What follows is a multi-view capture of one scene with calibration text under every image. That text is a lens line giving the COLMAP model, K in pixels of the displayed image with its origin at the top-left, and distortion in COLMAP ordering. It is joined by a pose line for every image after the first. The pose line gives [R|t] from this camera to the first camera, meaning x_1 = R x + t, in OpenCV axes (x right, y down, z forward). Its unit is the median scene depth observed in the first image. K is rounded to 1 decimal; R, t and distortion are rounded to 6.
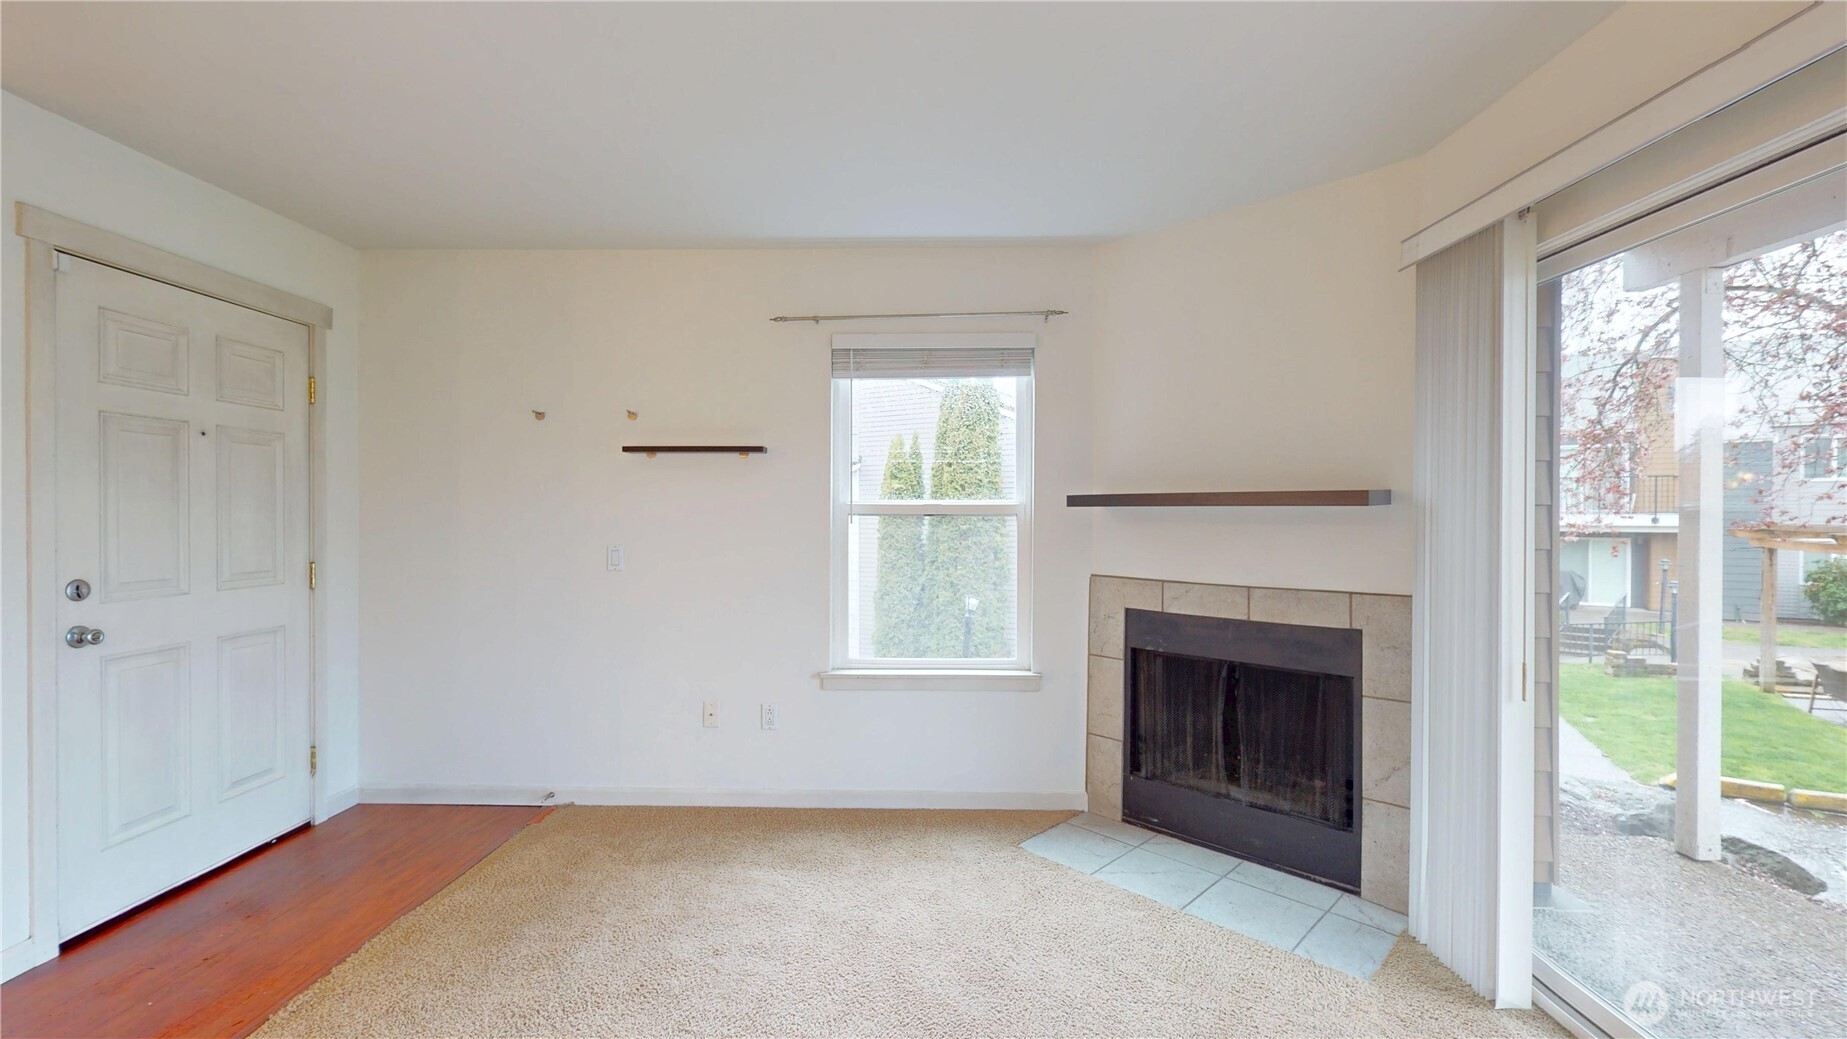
lens RADIAL K [[763.7, 0, 923.5], [0, 763.7, 519.5], [0, 0, 1]] dist [-0.001620, 0.000044]
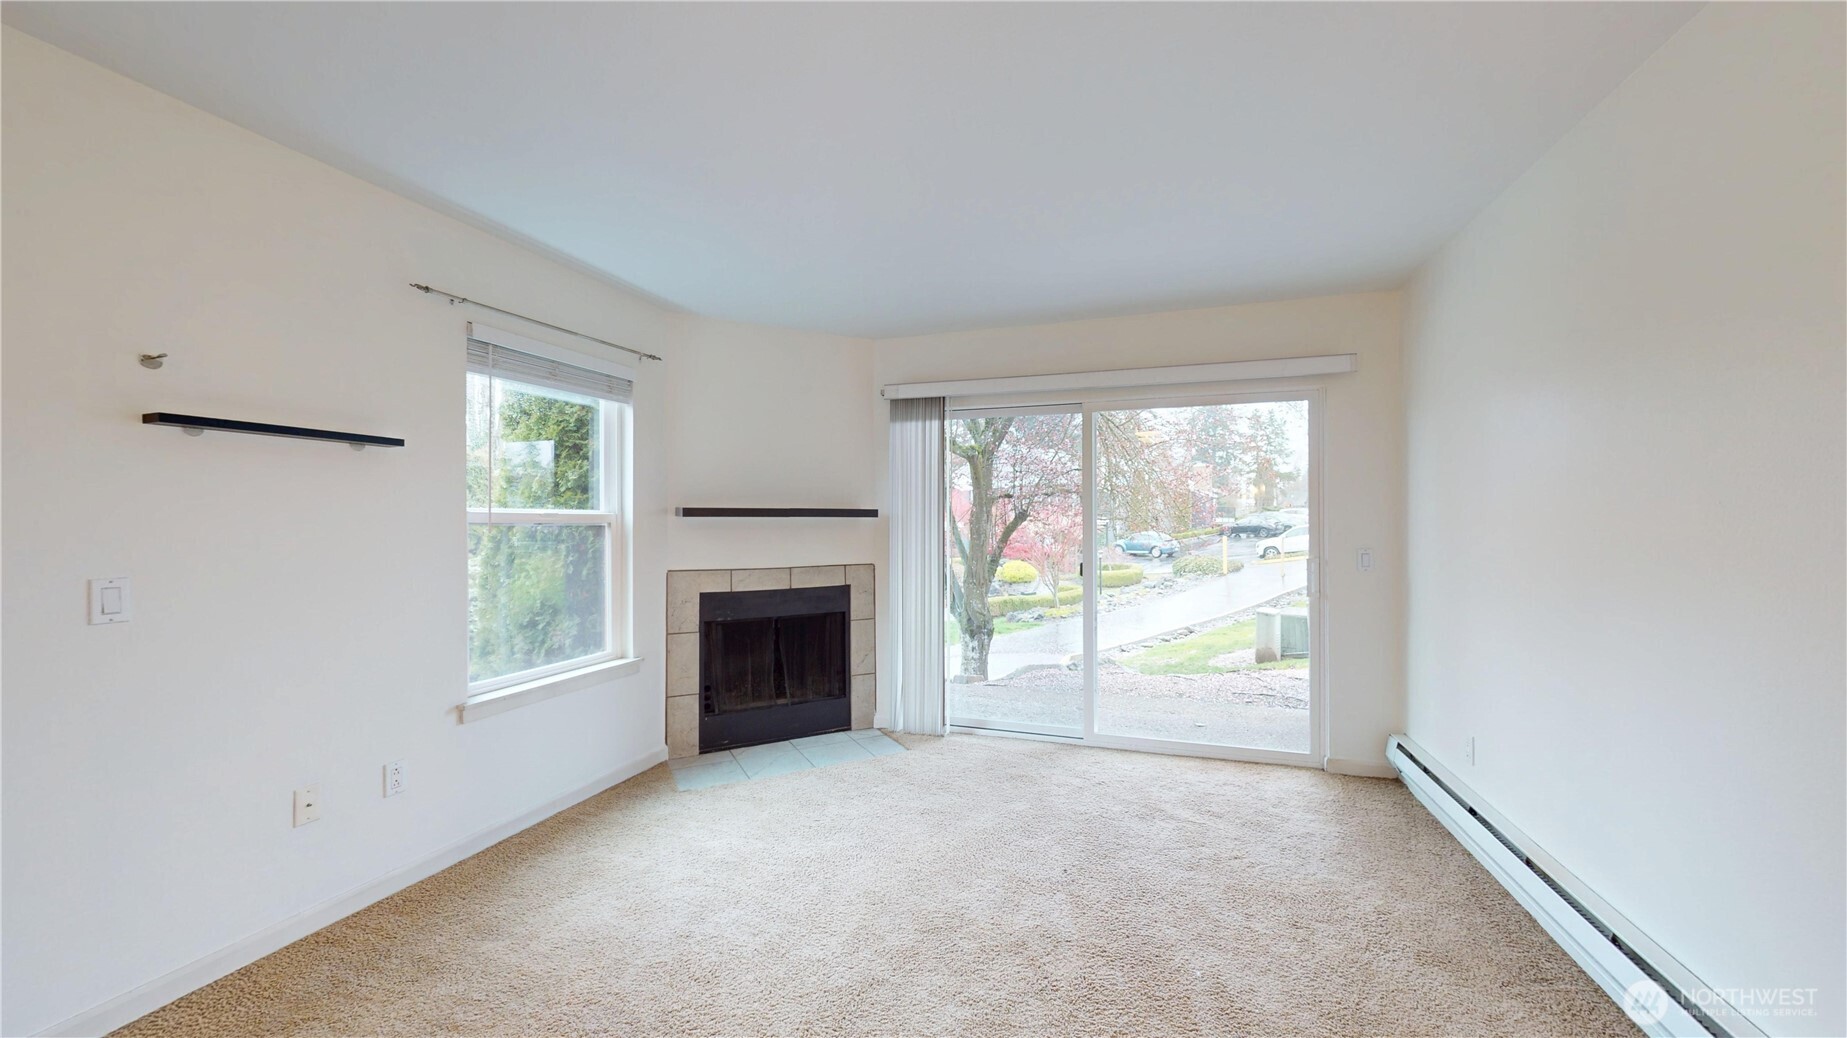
lens RADIAL K [[685.3, 0, 923.5], [0, 685.3, 519.0], [0, 0, 1]] dist [-0.001323, -0.000016]
pose [[0.295482, 0.001740, 0.955347, -0.781502], [0.008843, 0.999951, -0.004556, -0.004378], [-0.955307, 0.009794, 0.295452, 0.279413]]
